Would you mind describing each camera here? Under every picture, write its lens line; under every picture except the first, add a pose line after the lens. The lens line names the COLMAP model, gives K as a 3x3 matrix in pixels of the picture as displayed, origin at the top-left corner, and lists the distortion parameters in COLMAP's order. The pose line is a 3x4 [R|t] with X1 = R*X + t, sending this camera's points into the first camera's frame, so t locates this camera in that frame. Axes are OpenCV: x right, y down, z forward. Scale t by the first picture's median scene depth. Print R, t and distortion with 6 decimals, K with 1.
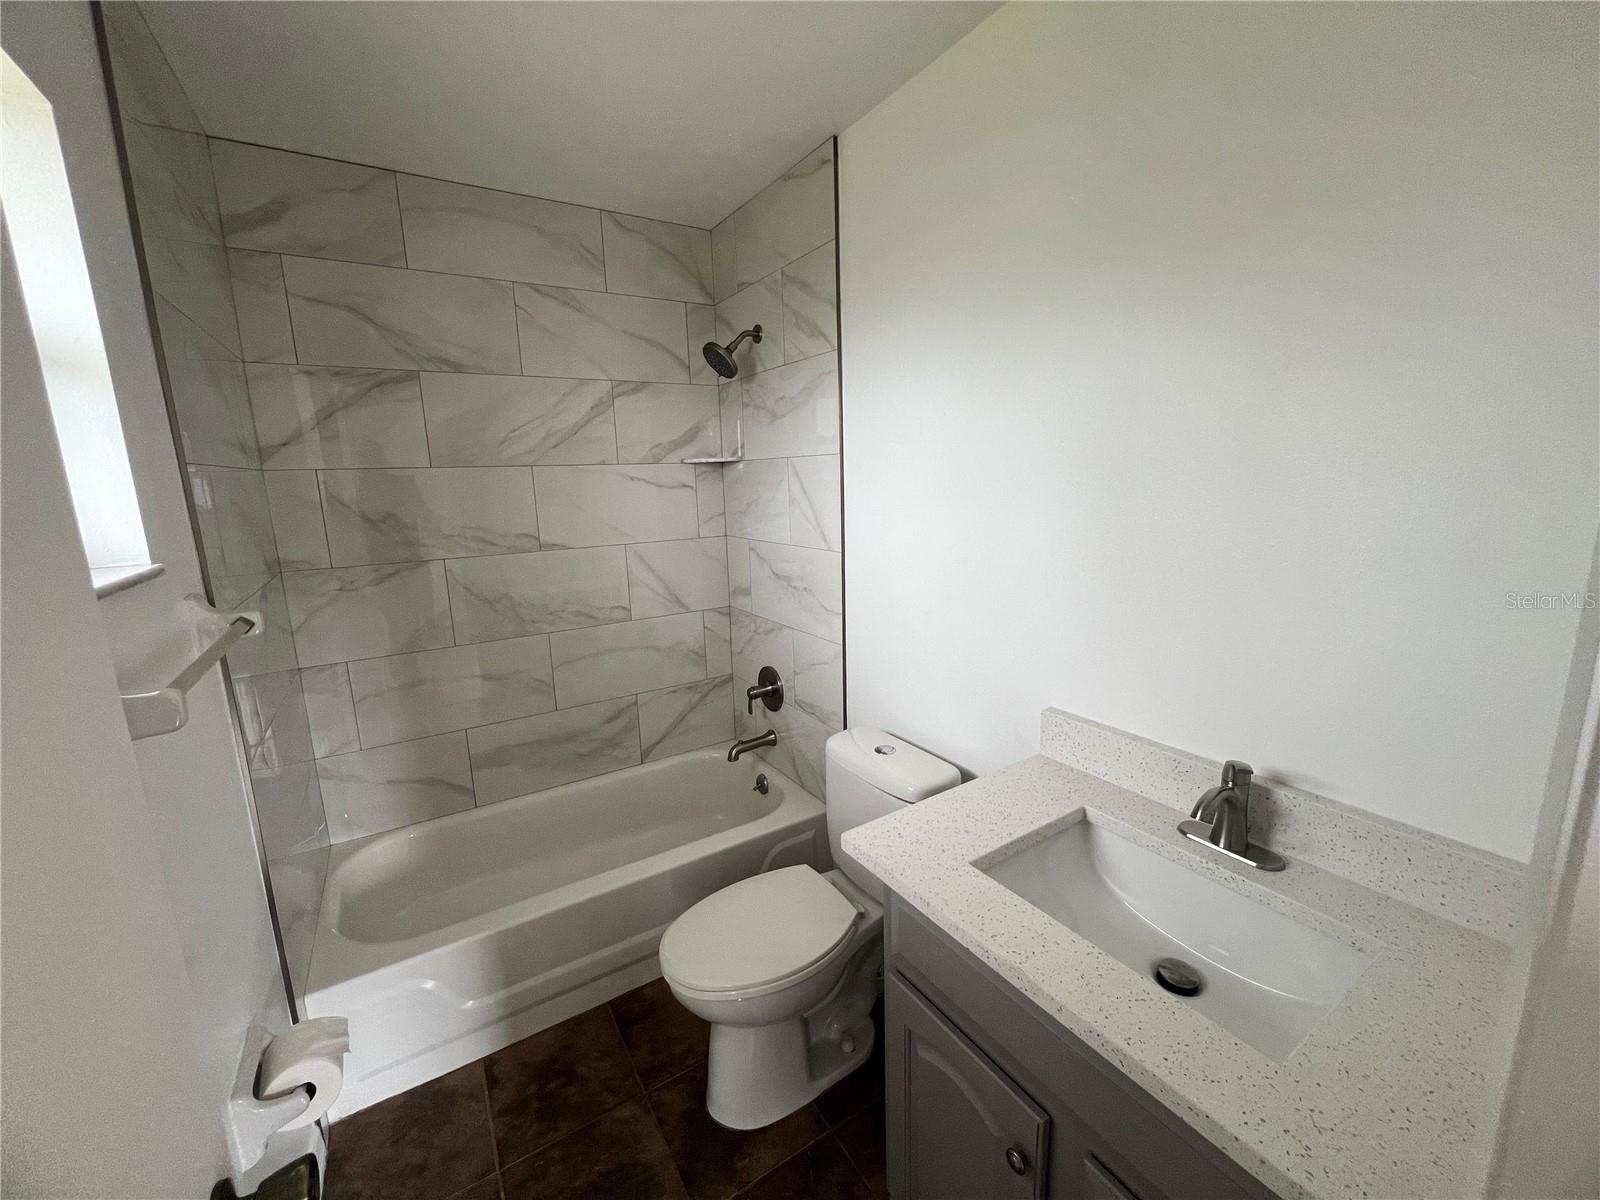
lens RADIAL K [[641.7, 0, 795.4], [0, 641.7, 597.5], [0, 0, 1]] dist [-0.003016, 0.001427]
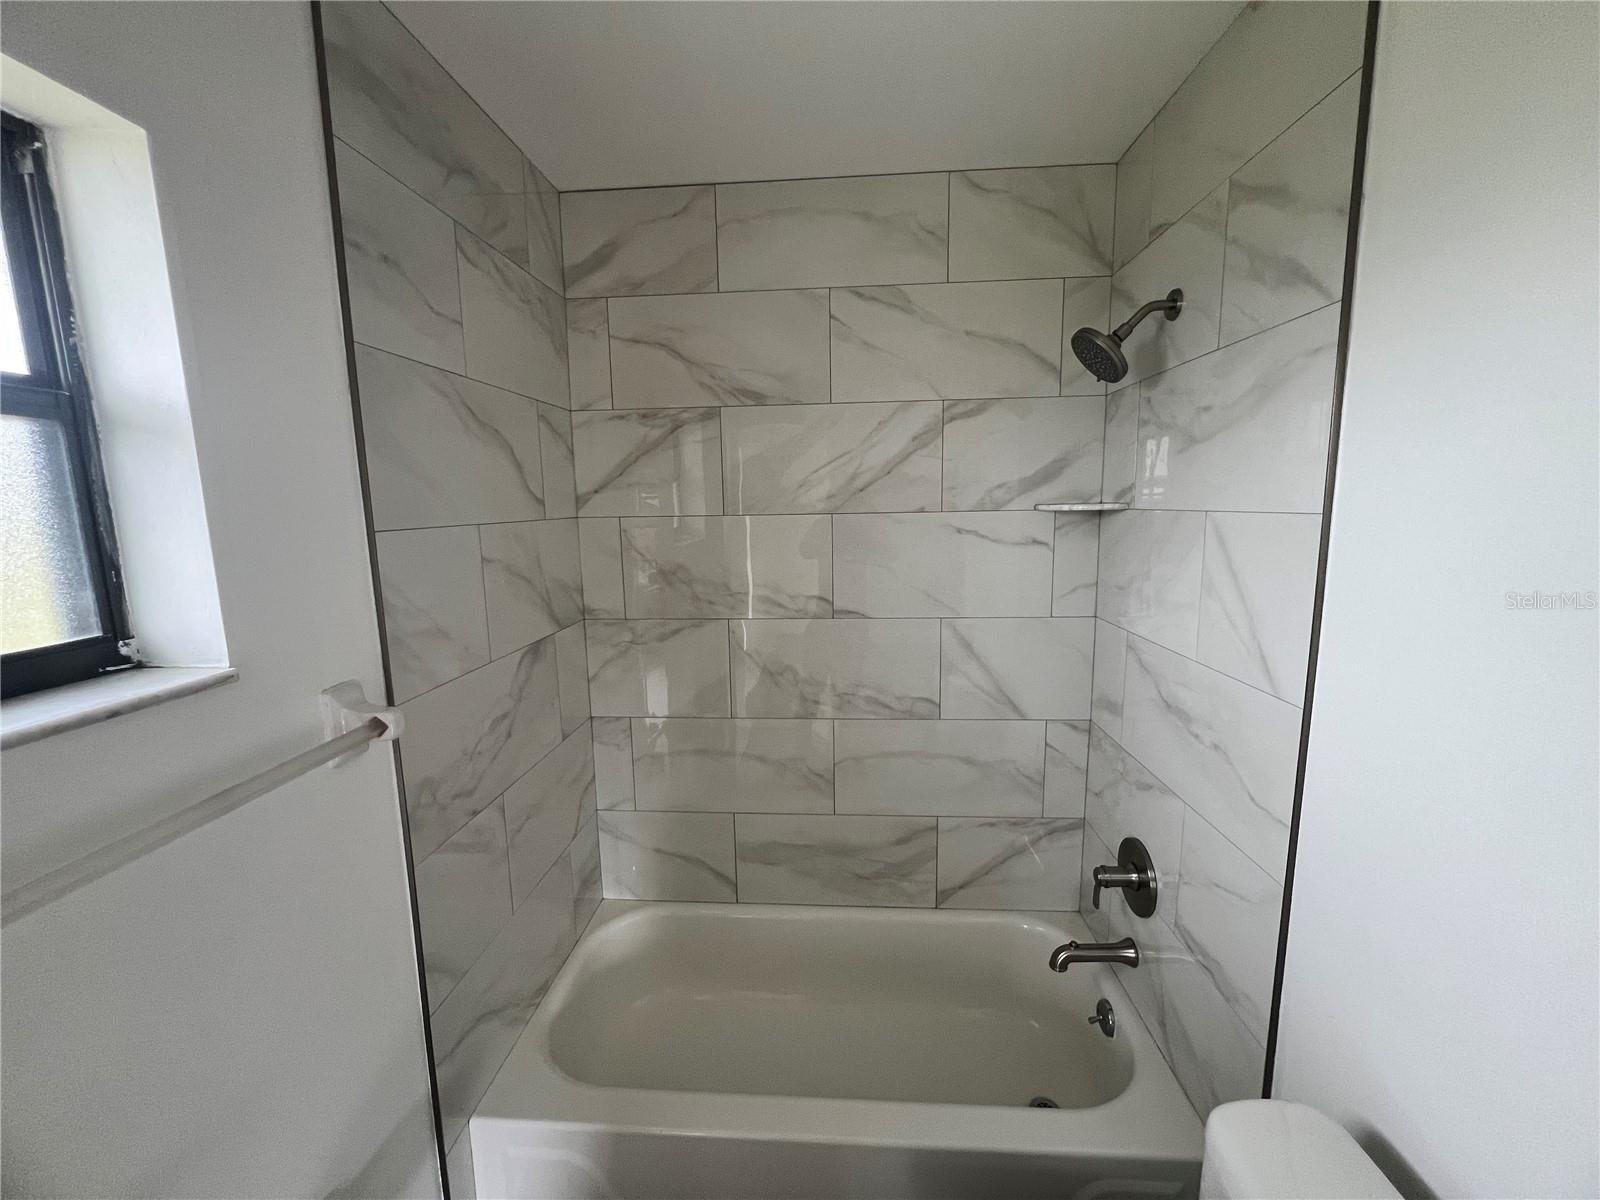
lens RADIAL K [[641.7, 0, 798.1], [0, 641.7, 597.6], [0, 0, 1]] dist [-0.003016, 0.001427]
pose [[0.810437, 0.099350, -0.577340, 0.029397], [-0.115474, 0.993271, 0.008829, -0.102306], [0.574332, 0.059513, 0.816456, 0.323002]]
